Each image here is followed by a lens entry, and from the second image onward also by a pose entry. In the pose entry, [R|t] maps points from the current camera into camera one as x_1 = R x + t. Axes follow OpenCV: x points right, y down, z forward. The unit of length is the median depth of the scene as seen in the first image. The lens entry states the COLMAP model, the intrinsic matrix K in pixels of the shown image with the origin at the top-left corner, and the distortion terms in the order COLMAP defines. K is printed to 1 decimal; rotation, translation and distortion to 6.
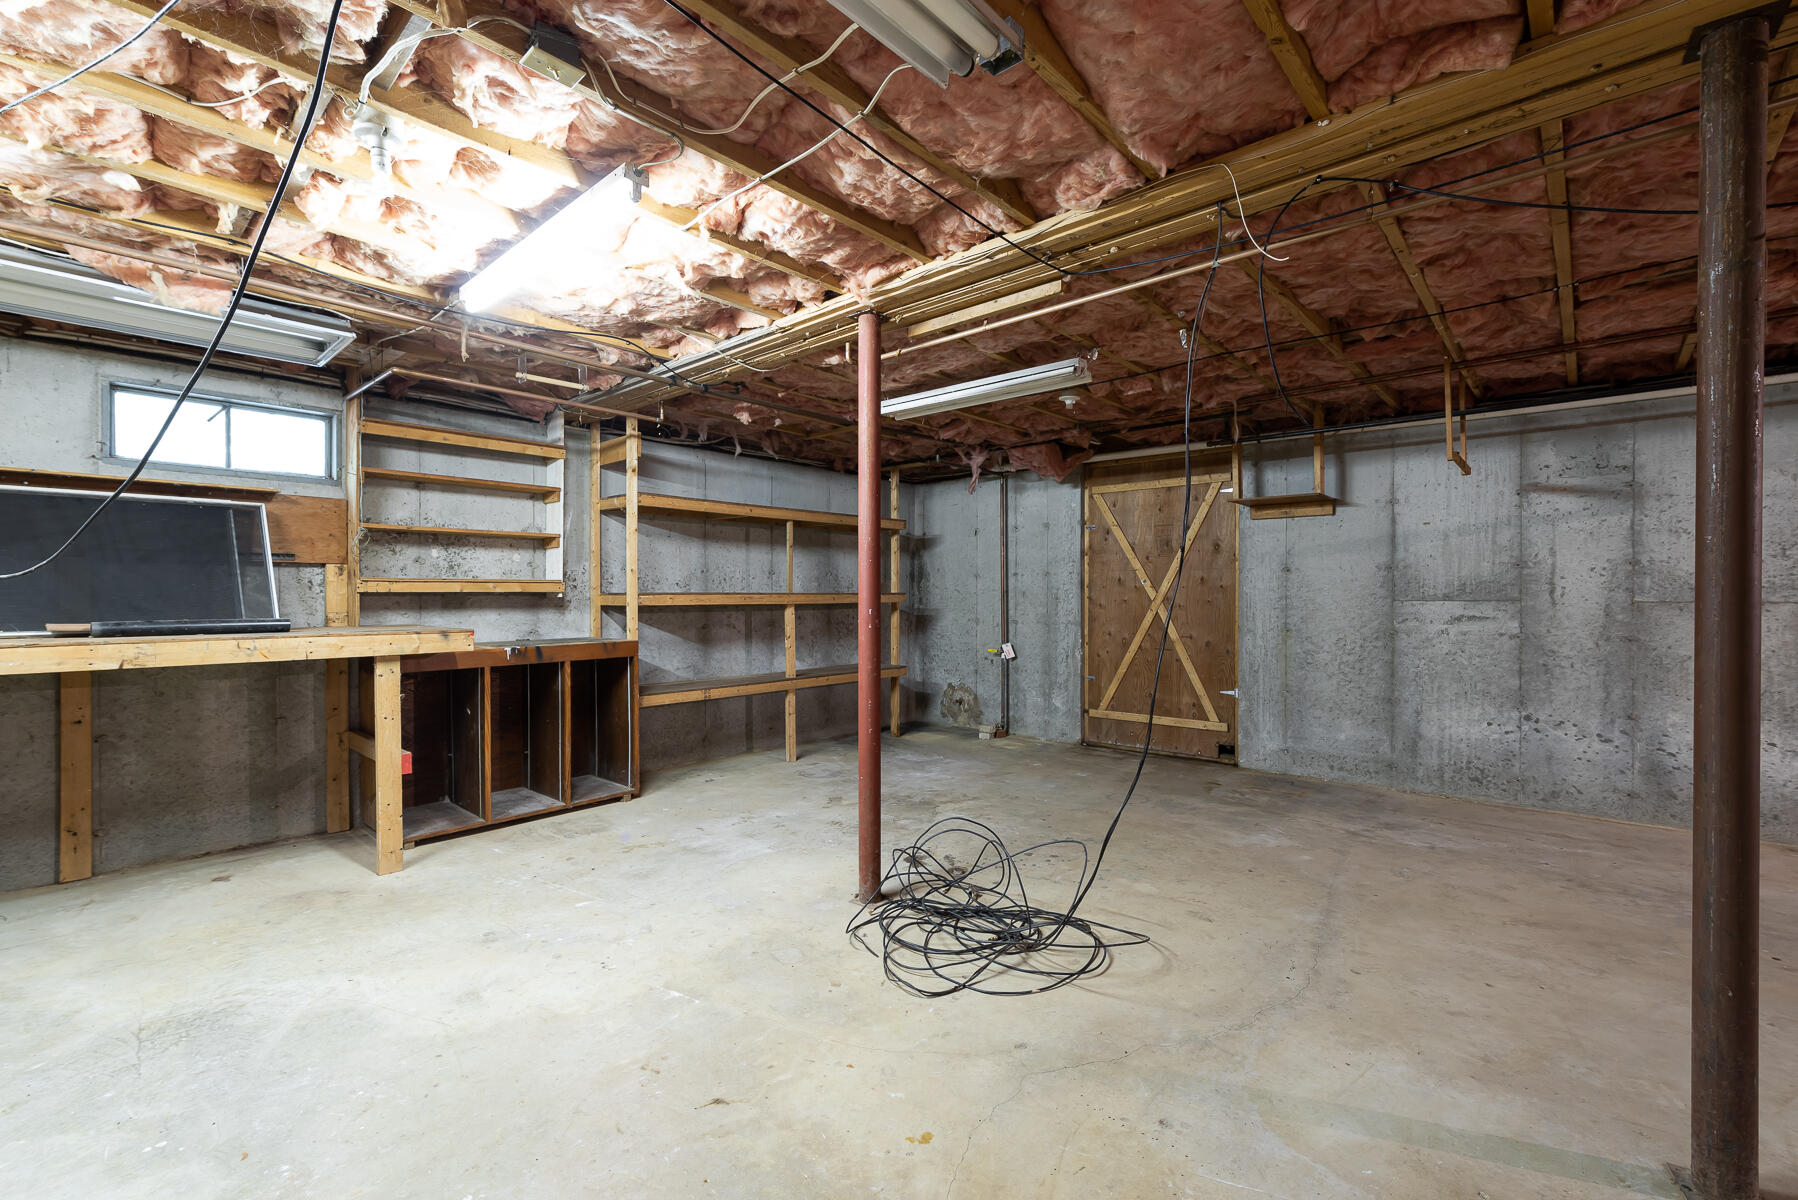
lens RADIAL K [[774.7, 0, 891.1], [0, 774.7, 599.6], [0, 0, 1]] dist [-0.002396, 0.002256]
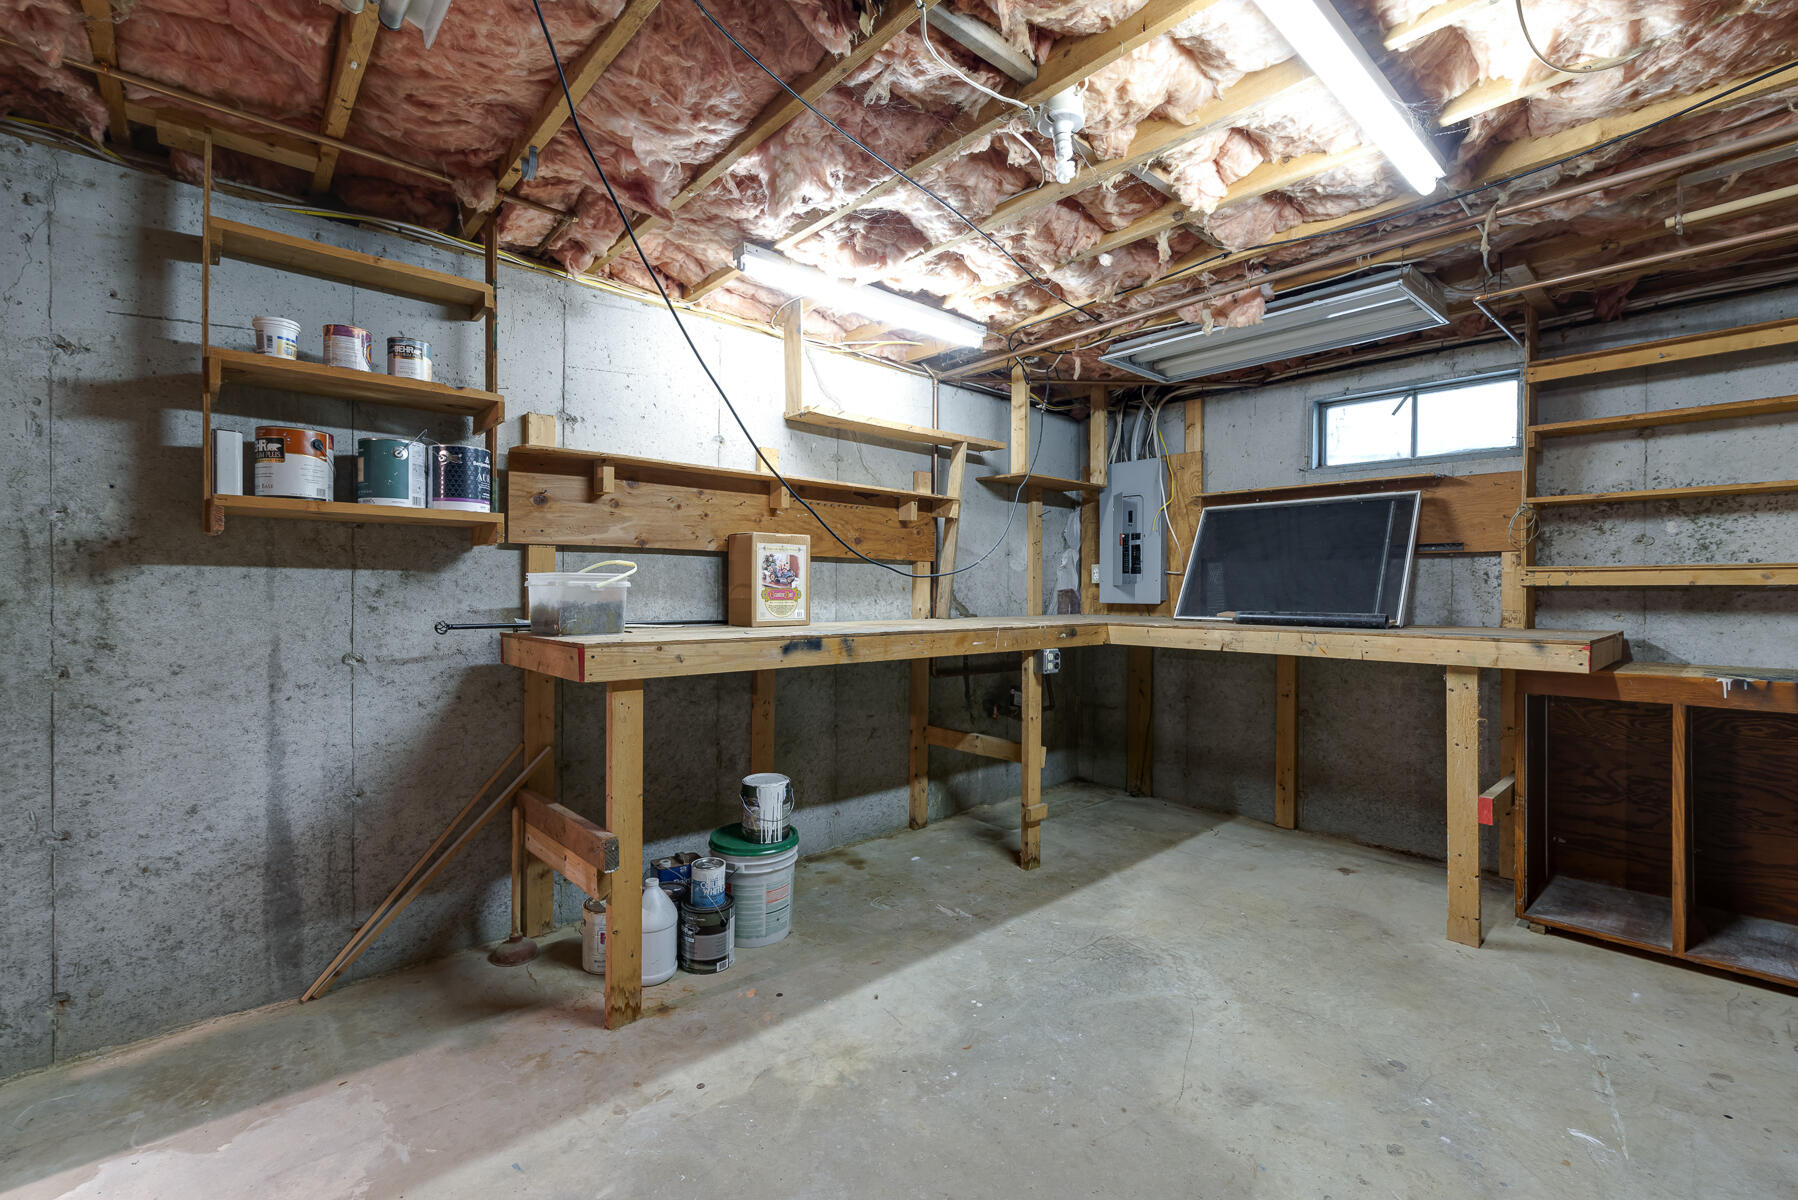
lens RADIAL K [[774.7, 0, 886.2], [0, 774.7, 593.9], [0, 0, 1]] dist [-0.002396, 0.002256]
pose [[-0.105240, 0.006680, -0.994424, 0.183886], [-0.008002, 0.999939, 0.007564, -0.002298], [0.994415, 0.008754, -0.105180, 0.472298]]
